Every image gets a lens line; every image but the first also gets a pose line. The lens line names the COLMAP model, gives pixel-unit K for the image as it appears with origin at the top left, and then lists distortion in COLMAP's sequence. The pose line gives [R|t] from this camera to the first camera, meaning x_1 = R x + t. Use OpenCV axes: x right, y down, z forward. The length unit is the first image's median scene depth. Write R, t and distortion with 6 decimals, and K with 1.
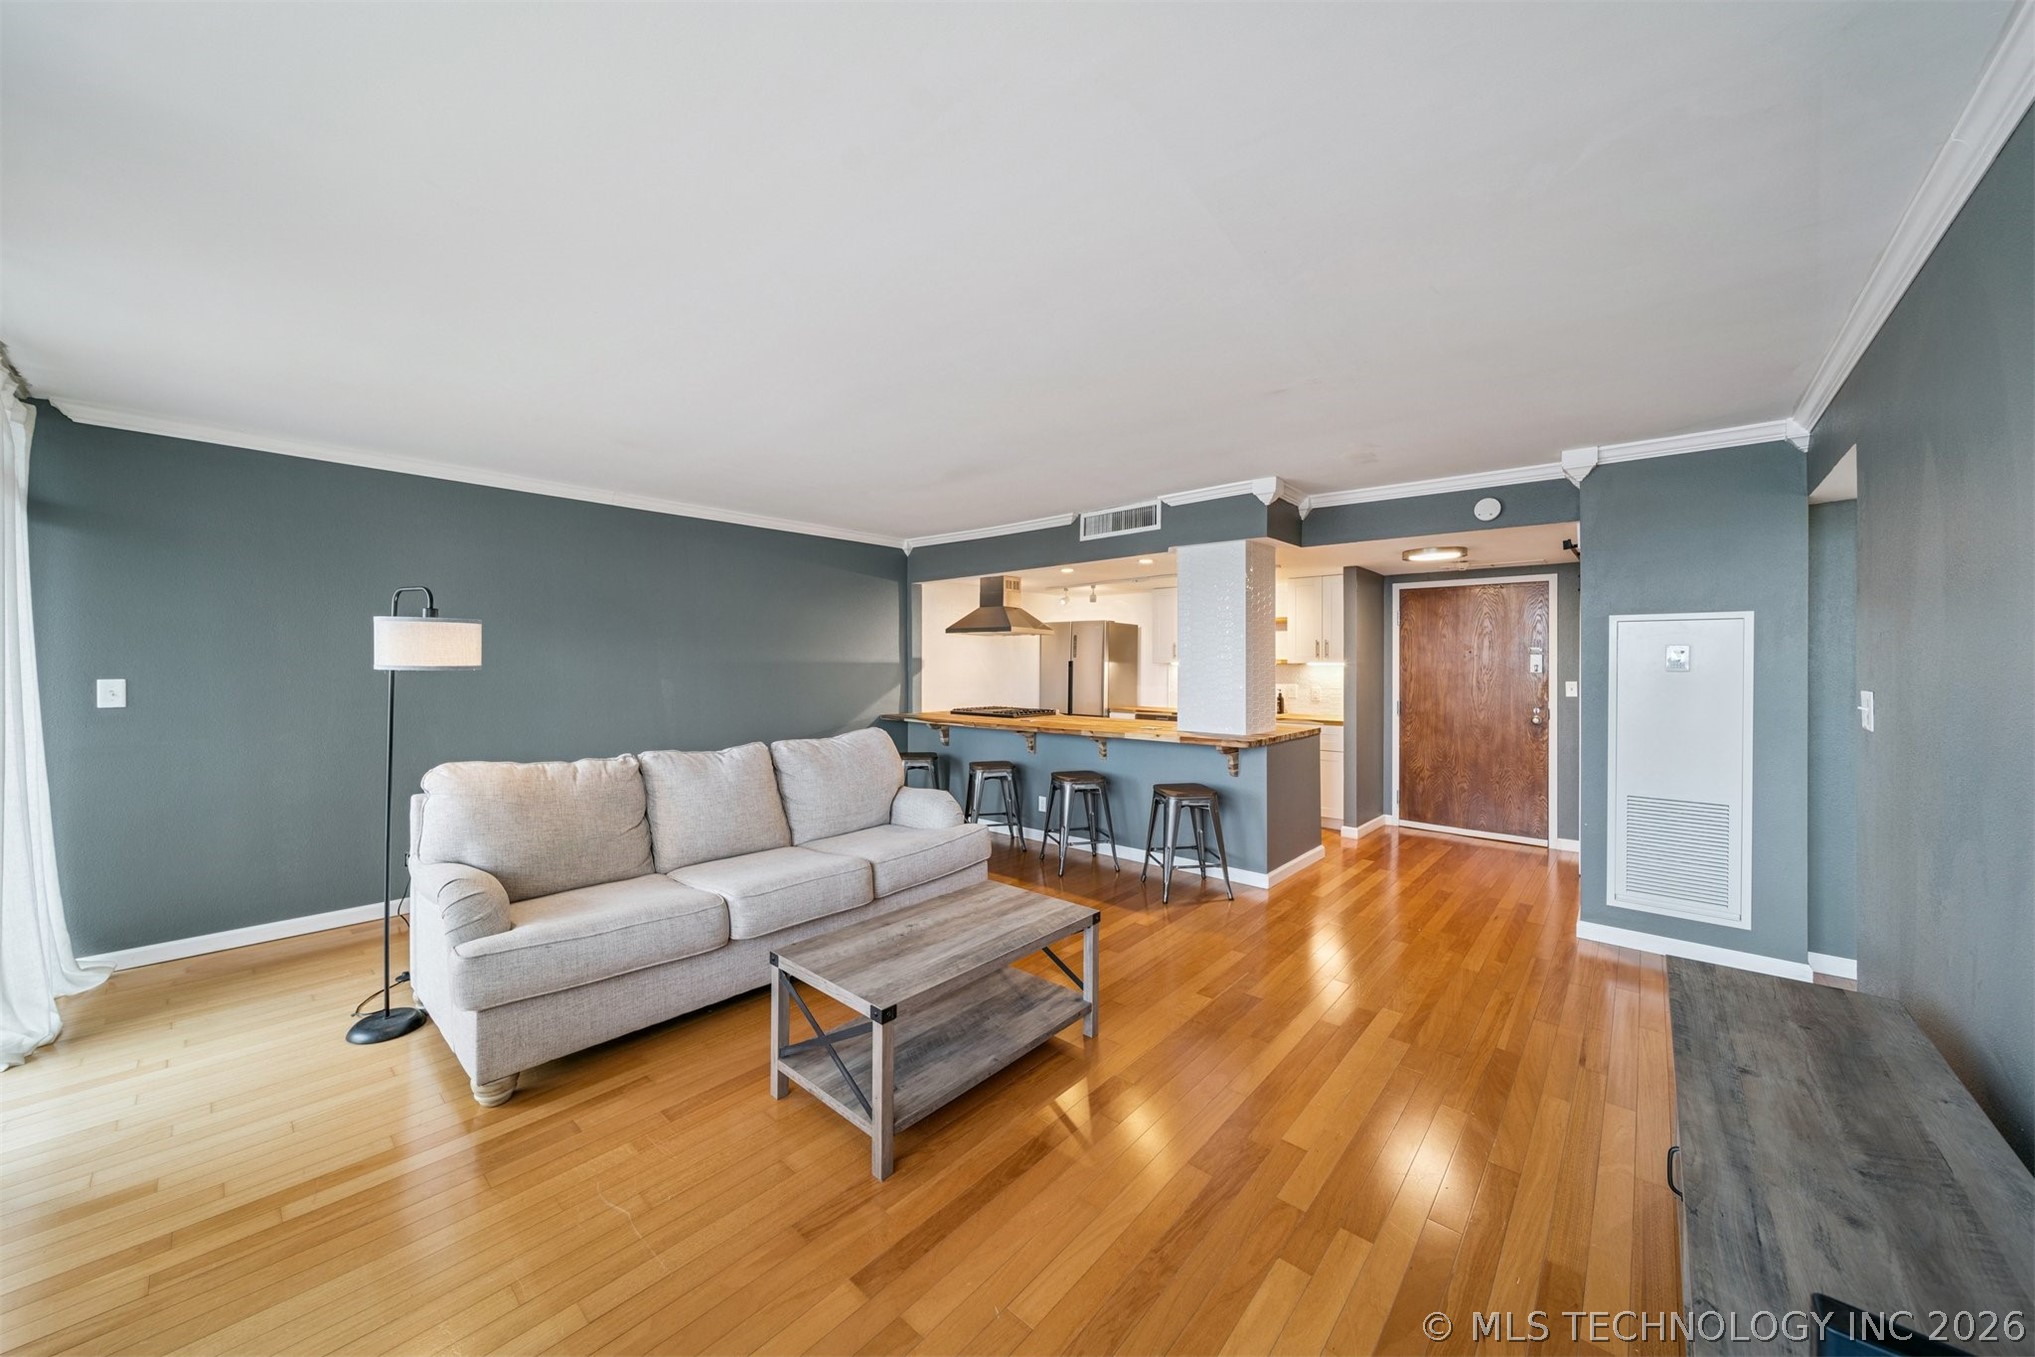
lens RADIAL K [[709.6, 0, 1011.1], [0, 709.6, 667.9], [0, 0, 1]] dist [0.000239, 0.000059]
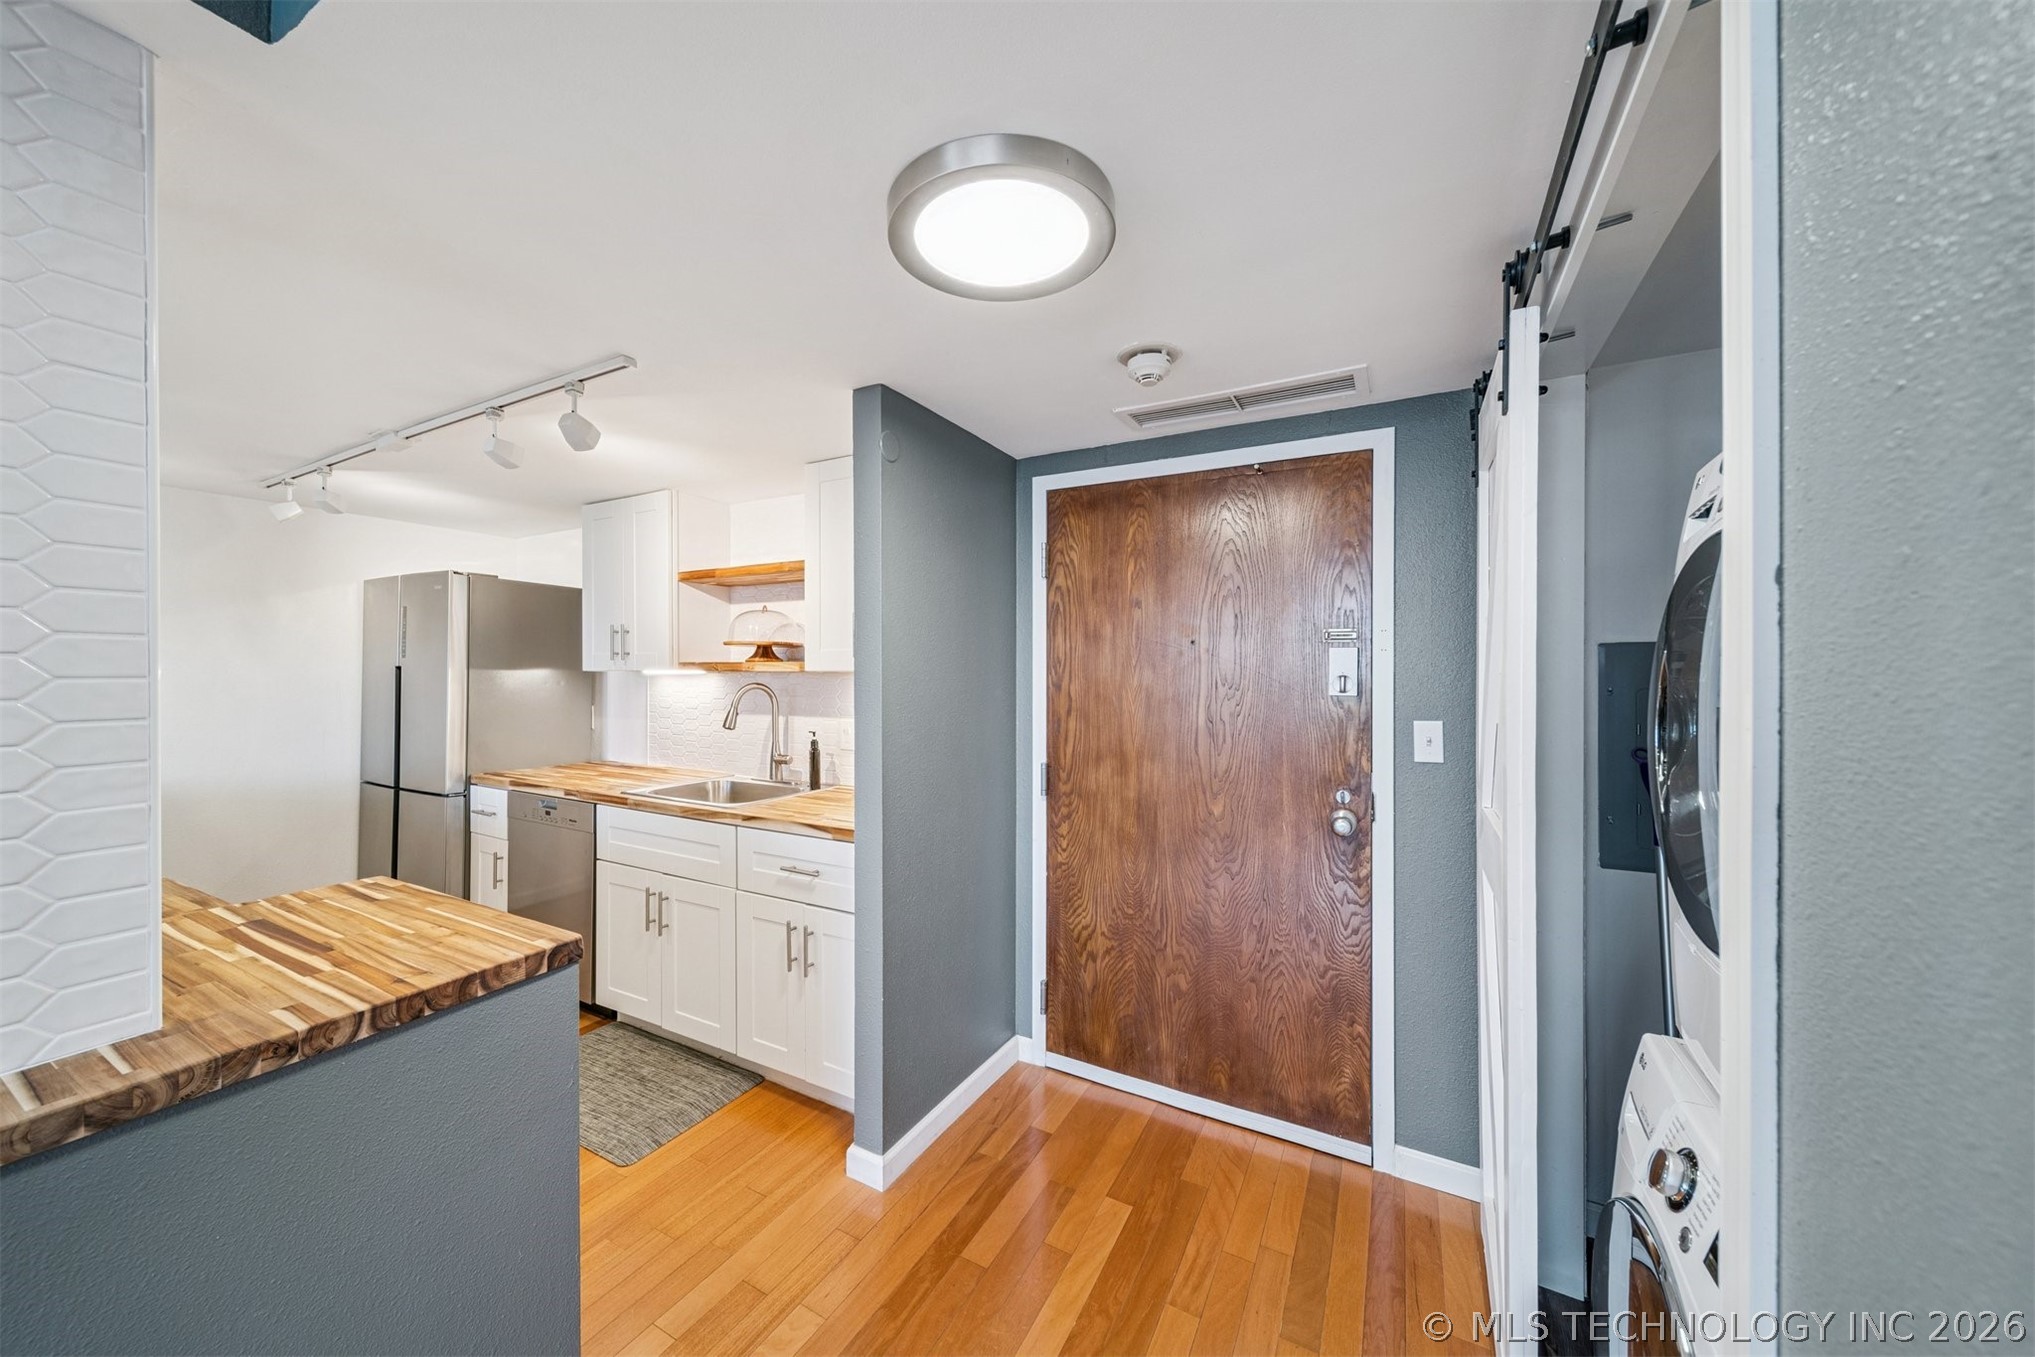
lens RADIAL K [[709.6, 0, 1019.1], [0, 709.6, 677.5], [0, 0, 1]] dist [0.000239, 0.000059]
pose [[0.968667, 0.003048, 0.248344, 0.447142], [-0.002342, 0.999992, -0.003140, -0.001429], [-0.248352, 0.002460, 0.968667, 0.630967]]
